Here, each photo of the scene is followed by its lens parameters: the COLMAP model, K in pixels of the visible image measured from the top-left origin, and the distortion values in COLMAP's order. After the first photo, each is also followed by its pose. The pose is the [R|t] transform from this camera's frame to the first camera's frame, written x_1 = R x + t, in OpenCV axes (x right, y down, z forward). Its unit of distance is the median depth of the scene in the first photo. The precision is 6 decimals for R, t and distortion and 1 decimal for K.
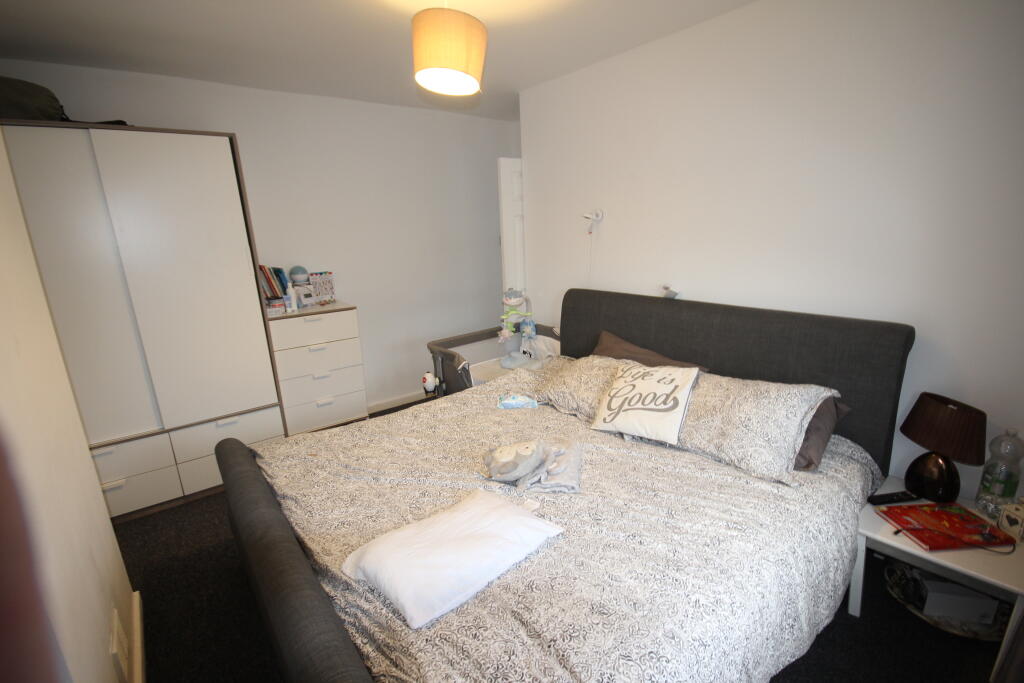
lens RADIAL K [[473.9, 0, 514.2], [0, 473.9, 354.0], [0, 0, 1]] dist [0.003765, -0.008234]
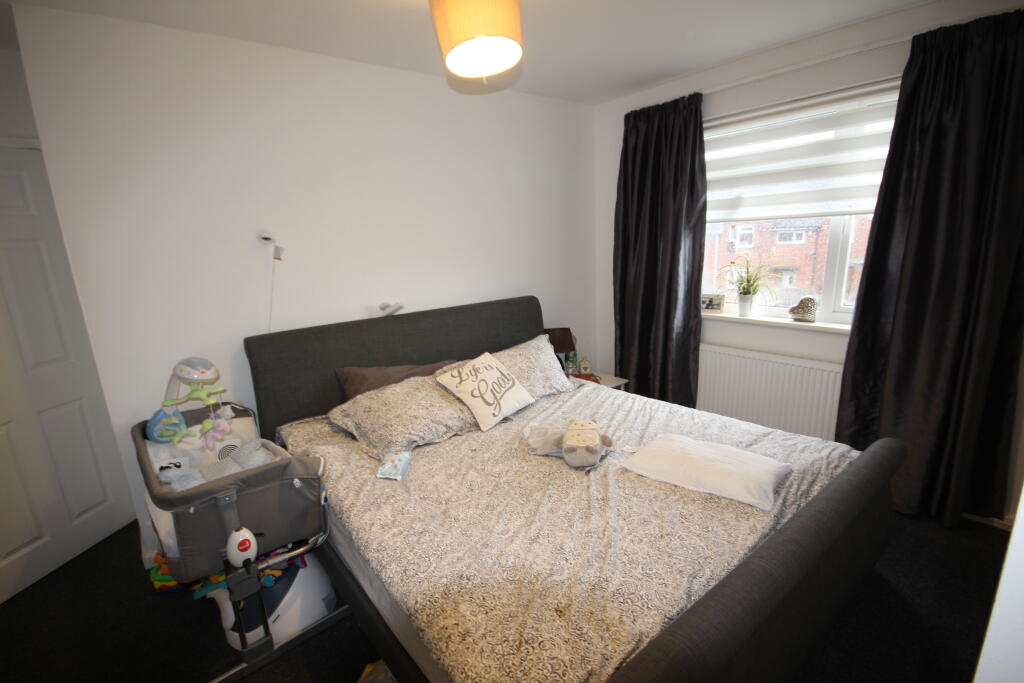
lens RADIAL K [[473.9, 0, 514.2], [0, 473.9, 354.0], [0, 0, 1]] dist [0.003765, -0.008234]
pose [[-0.014422, -0.197560, 0.980185, -0.872196], [0.303787, 0.933083, 0.192536, -0.192600], [-0.952631, 0.300544, 0.046559, 0.880144]]
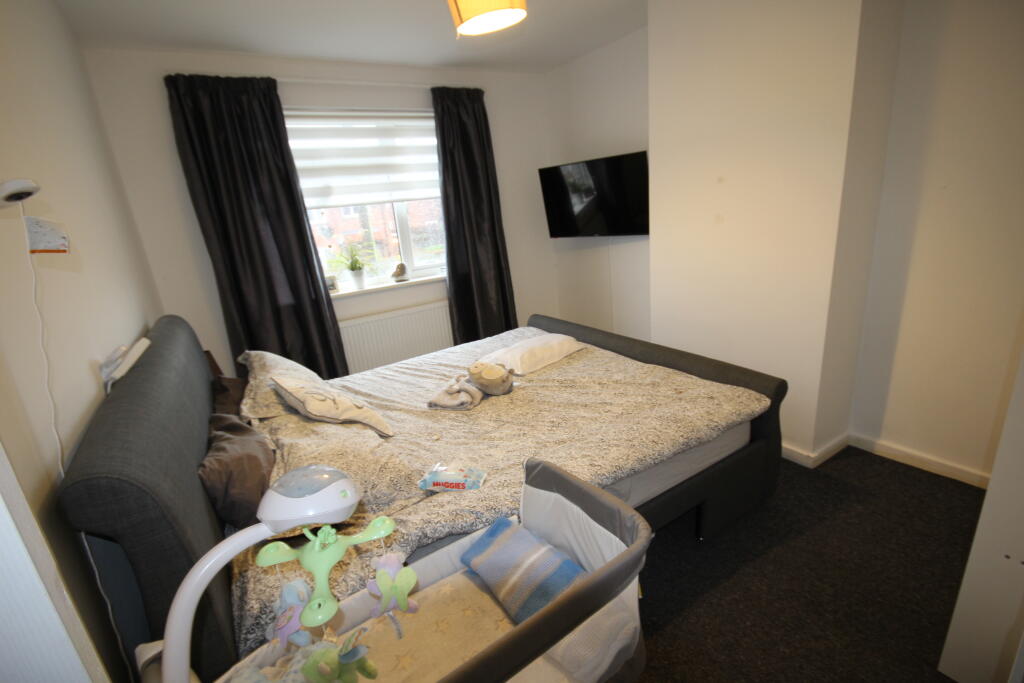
lens RADIAL K [[473.9, 0, 514.2], [0, 473.9, 354.0], [0, 0, 1]] dist [0.003765, -0.008234]
pose [[-0.986614, 0.096430, 0.131505, -0.195491], [0.152454, 0.831666, 0.533938, -0.428868], [-0.057880, 0.546840, -0.835234, 1.732910]]
